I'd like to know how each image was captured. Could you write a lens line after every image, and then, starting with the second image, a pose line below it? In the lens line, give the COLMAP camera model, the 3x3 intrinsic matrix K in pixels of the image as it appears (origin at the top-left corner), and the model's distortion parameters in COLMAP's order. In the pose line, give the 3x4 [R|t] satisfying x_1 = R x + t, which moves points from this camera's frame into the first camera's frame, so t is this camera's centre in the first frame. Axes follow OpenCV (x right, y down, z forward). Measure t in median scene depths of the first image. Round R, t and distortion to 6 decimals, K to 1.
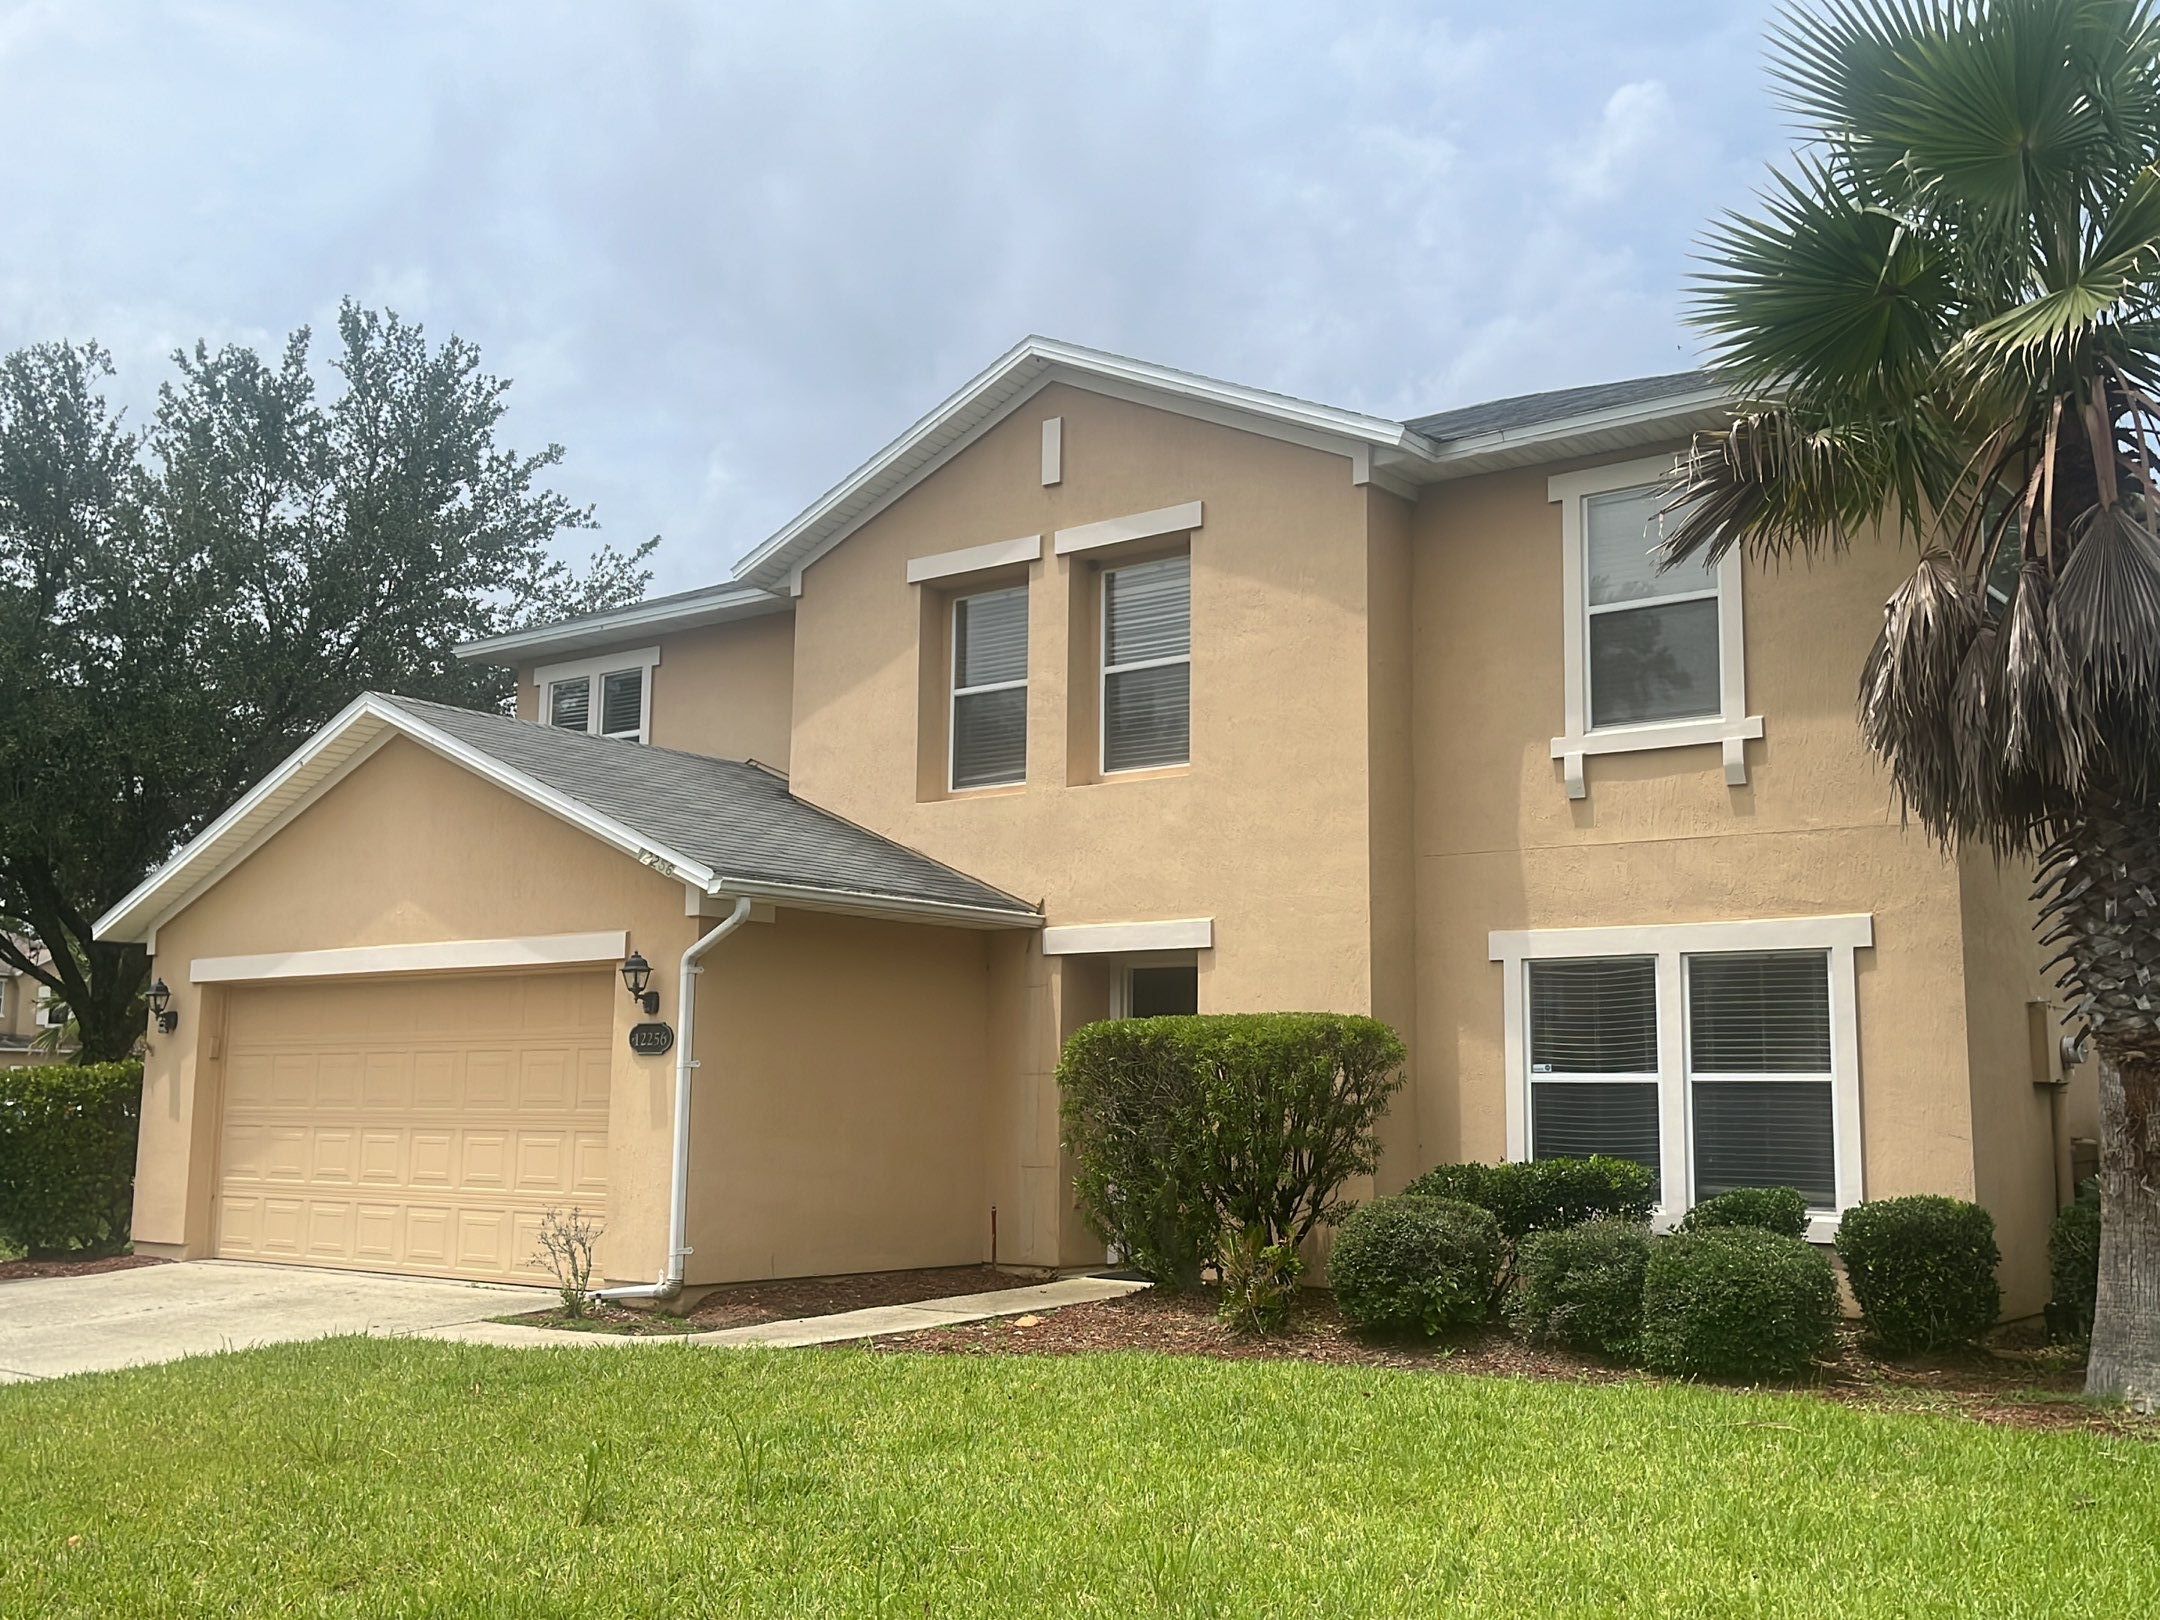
lens RADIAL K [[1933.6, 0, 1080.0], [0, 1933.6, 810.0], [0, 0, 1]] dist [0.022313, 0.001044]
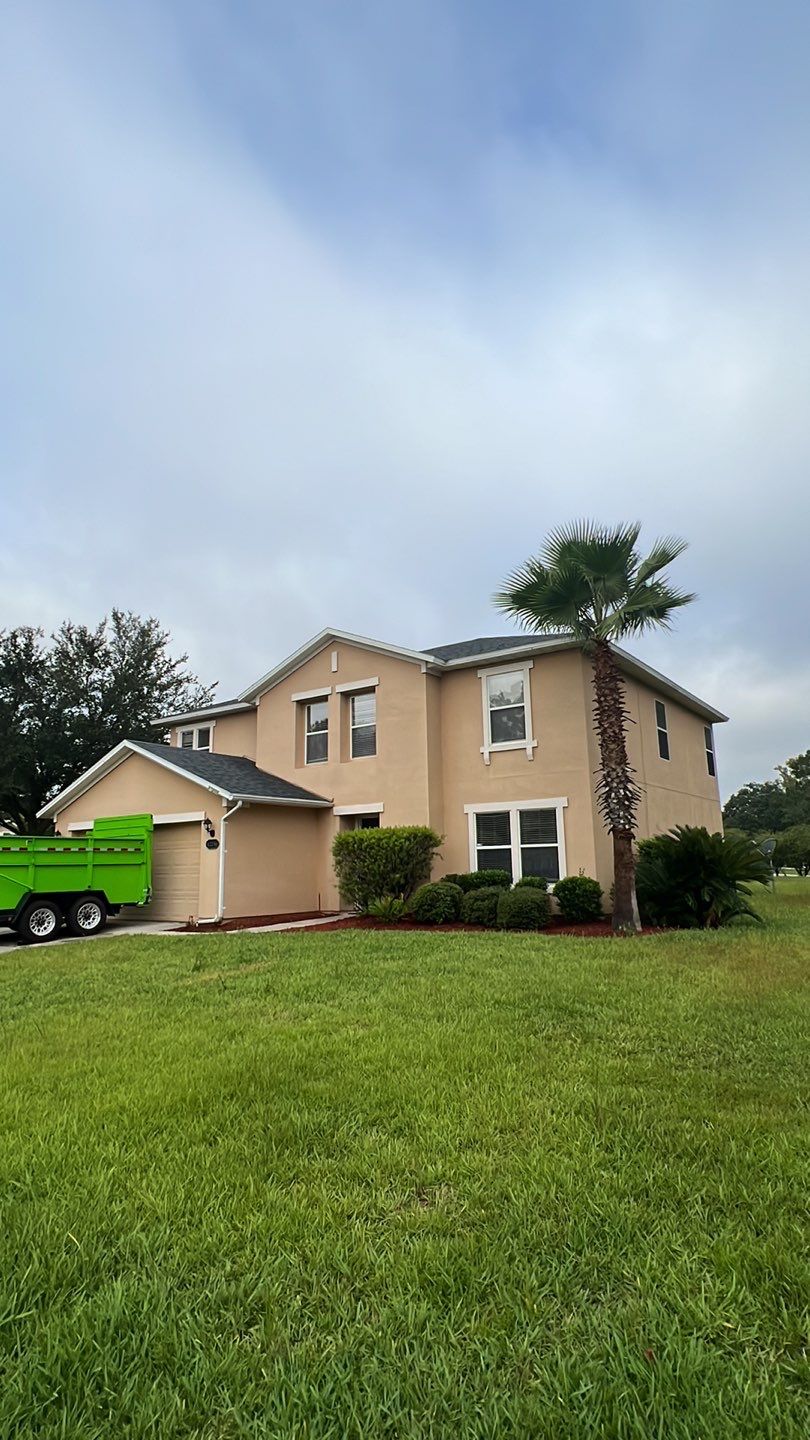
lens RADIAL K [[673.4, 0, 405.0], [0, 673.4, 720.0], [0, 0, 1]] dist [-0.000374, 0.000025]
pose [[0.998351, -0.020301, 0.053690, 0.042519], [0.023550, 0.997886, -0.060576, -0.013431], [-0.052347, 0.061740, 0.996719, -0.148918]]
